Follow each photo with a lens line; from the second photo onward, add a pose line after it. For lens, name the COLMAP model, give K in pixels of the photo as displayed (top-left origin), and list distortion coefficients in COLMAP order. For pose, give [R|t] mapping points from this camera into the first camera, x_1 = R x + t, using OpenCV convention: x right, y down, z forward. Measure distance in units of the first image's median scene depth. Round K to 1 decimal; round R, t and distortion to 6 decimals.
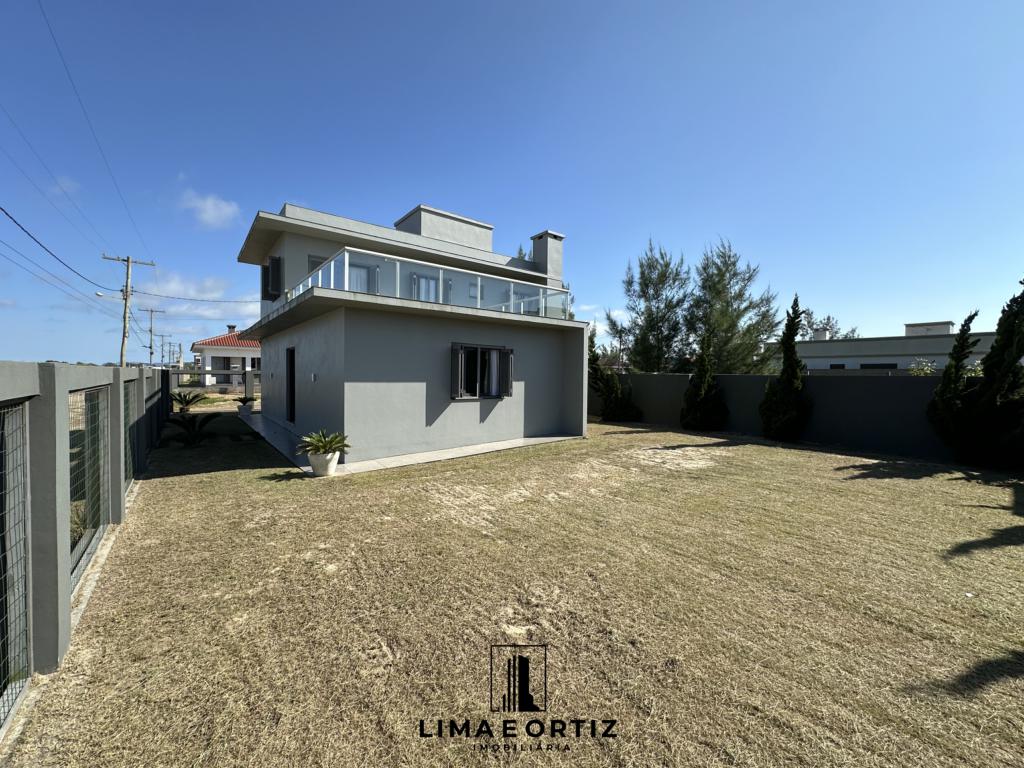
lens RADIAL K [[408.5, 0, 515.0], [0, 408.5, 382.3], [0, 0, 1]] dist [-0.004615, 0.001109]
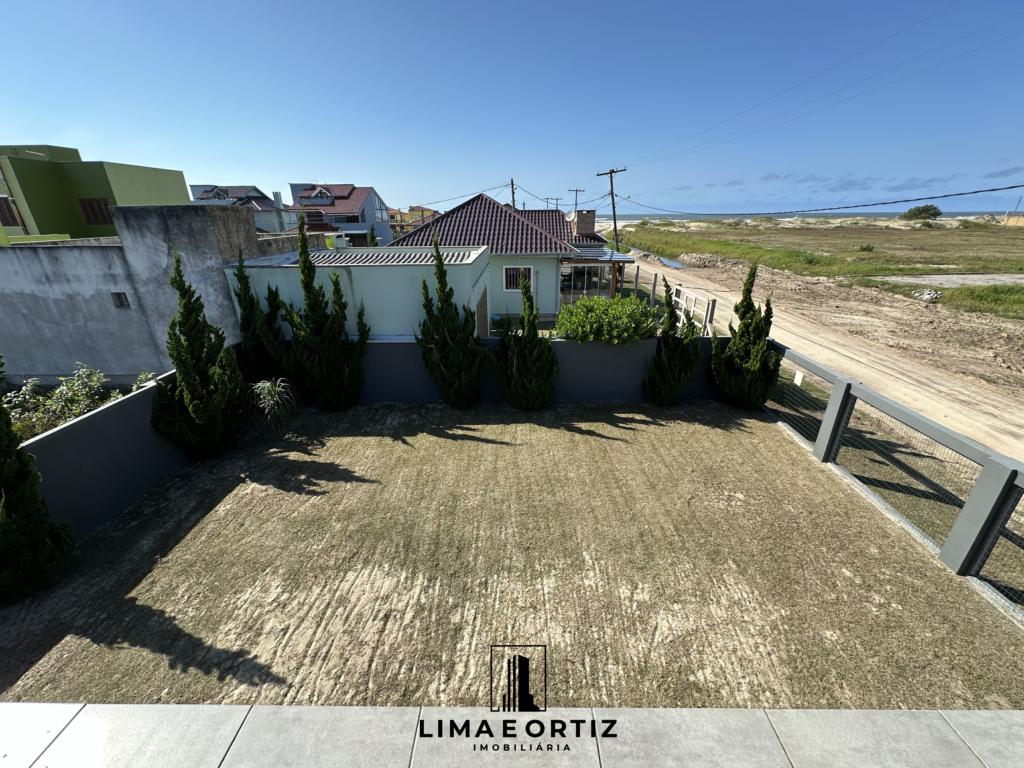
lens RADIAL K [[408.5, 0, 513.5], [0, 408.5, 383.0], [0, 0, 1]] dist [-0.004615, 0.001109]
pose [[-0.767944, -0.246390, 0.591231, -0.065658], [0.016410, 0.915181, 0.402708, -0.296983], [-0.640306, 0.318960, -0.698765, 0.887742]]
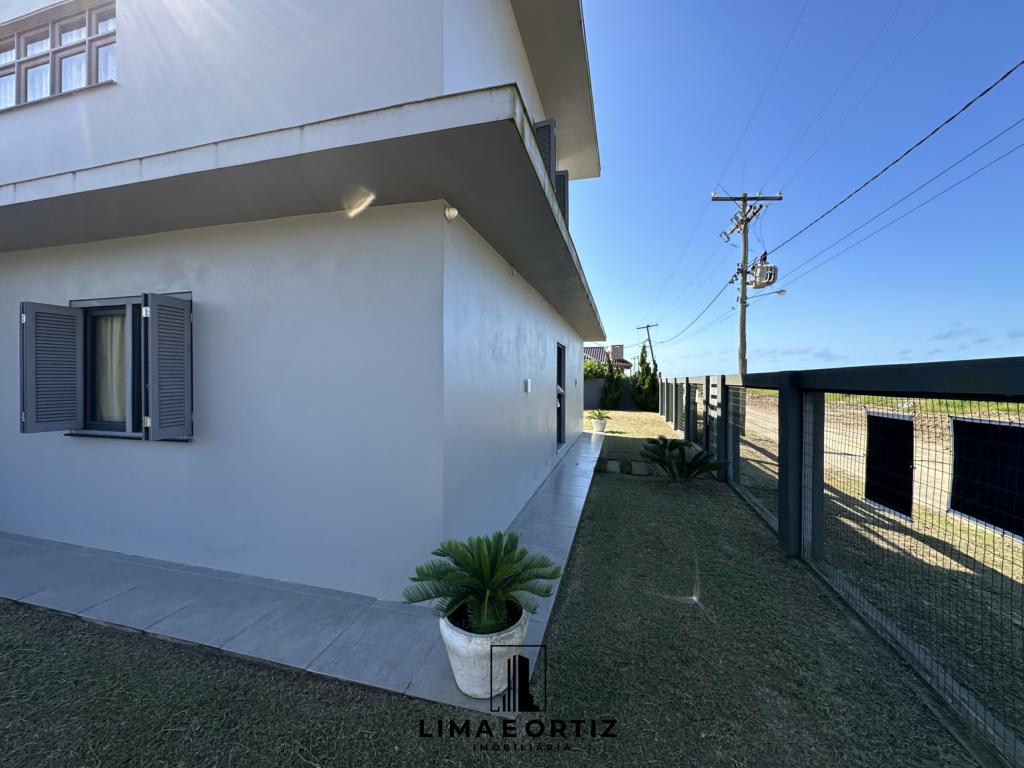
lens RADIAL K [[408.5, 0, 512.6], [0, 408.5, 383.9], [0, 0, 1]] dist [-0.004615, 0.001109]
pose [[-0.584613, -0.020150, 0.811062, -1.134298], [0.008129, 0.999496, 0.030691, -0.039388], [-0.811272, 0.024535, -0.584154, 1.551069]]
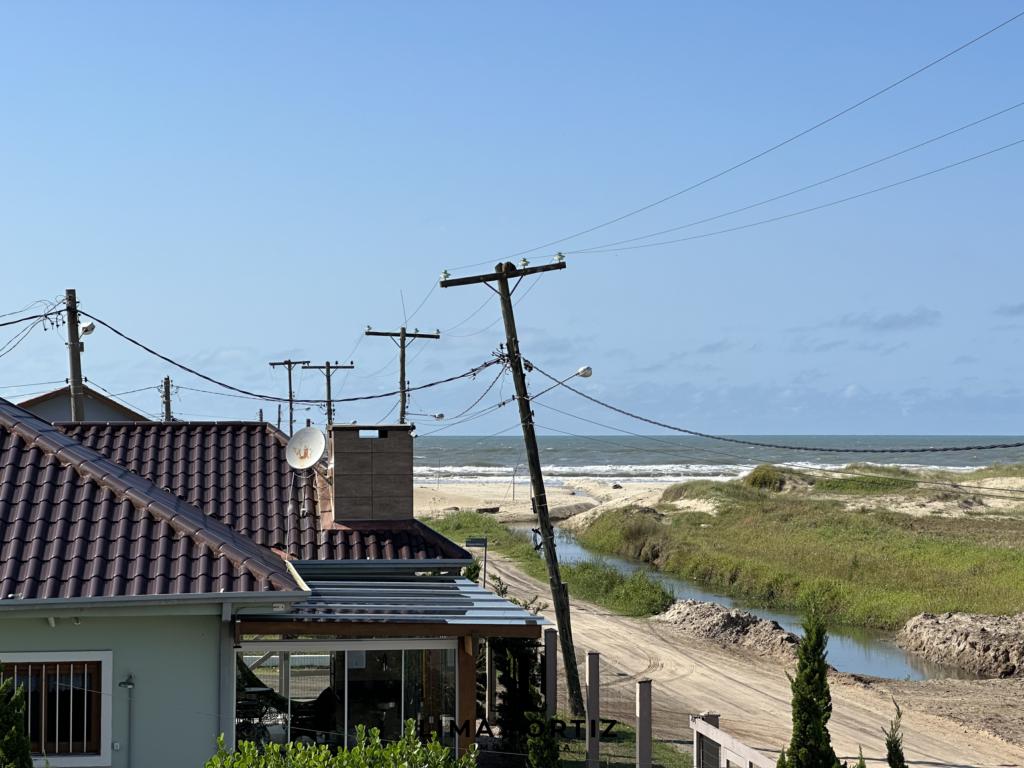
lens RADIAL K [[2281.8, 0, 503.4], [0, 2281.8, 377.9], [0, 0, 1]] dist [0.190189, 0.000000]
pose [[-0.859115, 0.003695, 0.511770, -0.445117], [0.004375, 0.999990, 0.000124, -0.317502], [-0.511765, 0.002346, -0.859122, 1.180780]]
